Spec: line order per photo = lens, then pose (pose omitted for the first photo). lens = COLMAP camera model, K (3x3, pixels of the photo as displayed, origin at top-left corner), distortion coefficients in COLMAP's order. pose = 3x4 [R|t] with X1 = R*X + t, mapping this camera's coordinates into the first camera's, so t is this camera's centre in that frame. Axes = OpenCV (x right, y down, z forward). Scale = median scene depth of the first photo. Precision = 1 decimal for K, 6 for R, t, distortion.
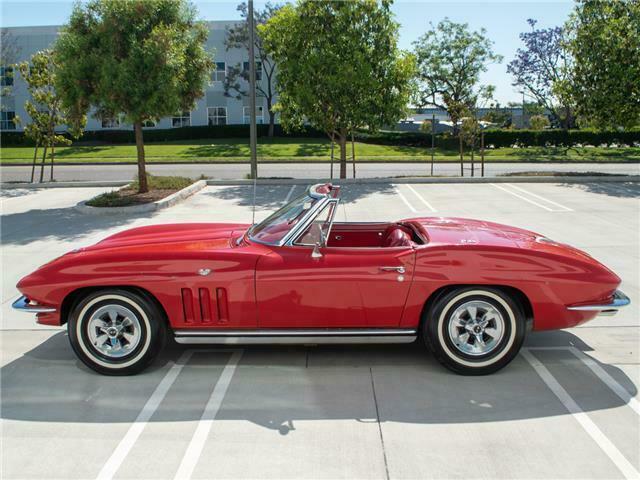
lens RADIAL K [[738.0, 0, 320.0], [0, 738.0, 240.0], [0, 0, 1]] dist [-0.382754, 1.226339]
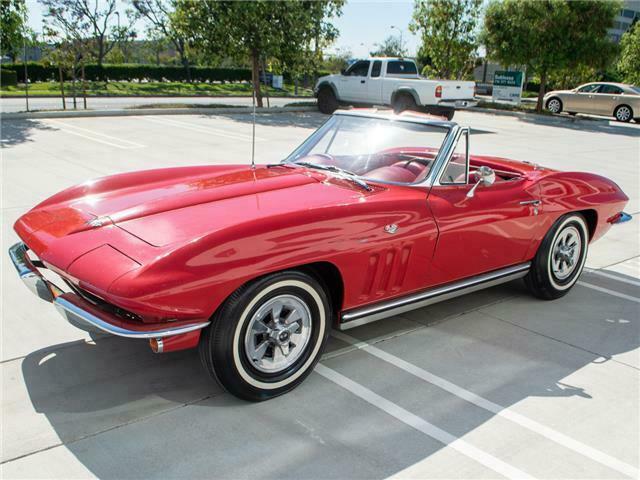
lens RADIAL K [[689.7, 0, 320.0], [0, 689.7, 240.0], [0, 0, 1]] dist [-0.112935, 0.002408]
pose [[0.740096, -0.127601, 0.660285, -0.669045], [0.061676, 0.990575, 0.122298, -0.037707], [-0.669667, -0.049789, 0.740990, 0.498829]]
